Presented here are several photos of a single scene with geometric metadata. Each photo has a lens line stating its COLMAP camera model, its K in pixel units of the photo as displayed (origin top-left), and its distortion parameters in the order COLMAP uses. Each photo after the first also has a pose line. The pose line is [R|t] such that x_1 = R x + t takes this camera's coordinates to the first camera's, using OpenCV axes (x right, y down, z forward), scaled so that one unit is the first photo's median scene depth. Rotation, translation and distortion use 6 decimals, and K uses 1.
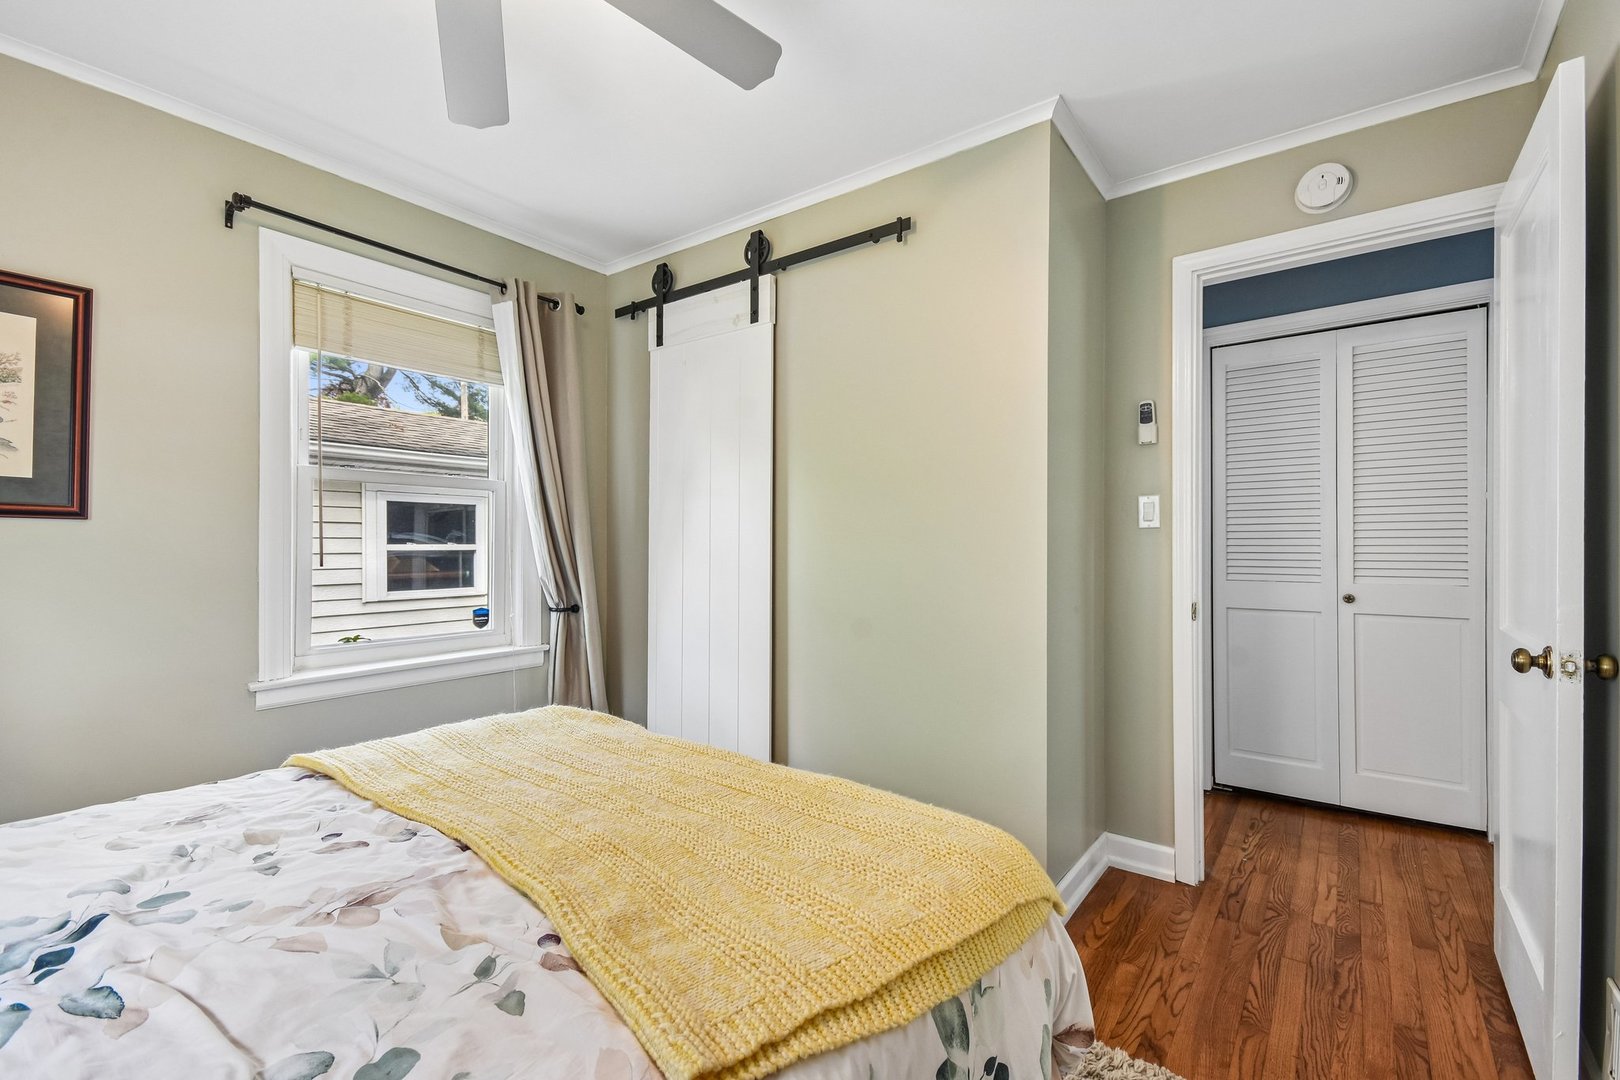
lens RADIAL K [[701.4, 0, 827.5], [0, 701.4, 541.1], [0, 0, 1]] dist [0.002634, 0.000215]
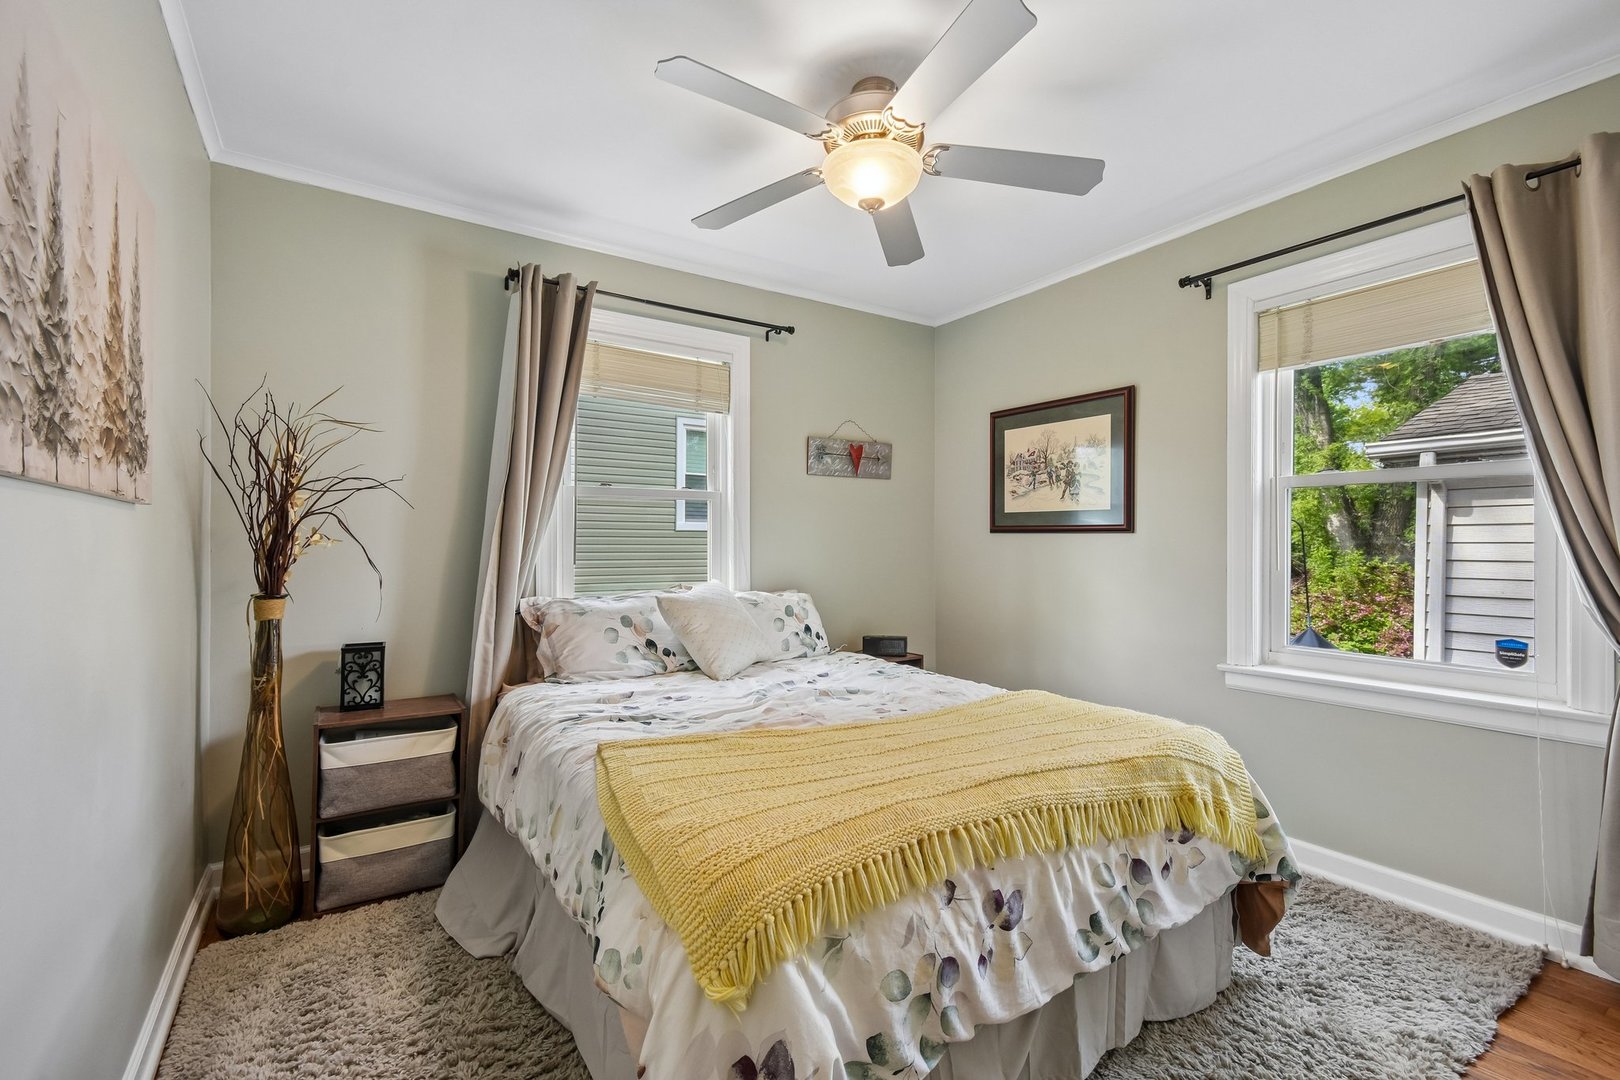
lens RADIAL K [[701.4, 0, 827.5], [0, 701.4, 541.1], [0, 0, 1]] dist [0.002634, 0.000215]
pose [[-0.318948, -0.000386, -0.947772, 0.520997], [0.003681, 0.999992, -0.001646, -0.009792], [0.947765, -0.004014, -0.318944, 0.700257]]
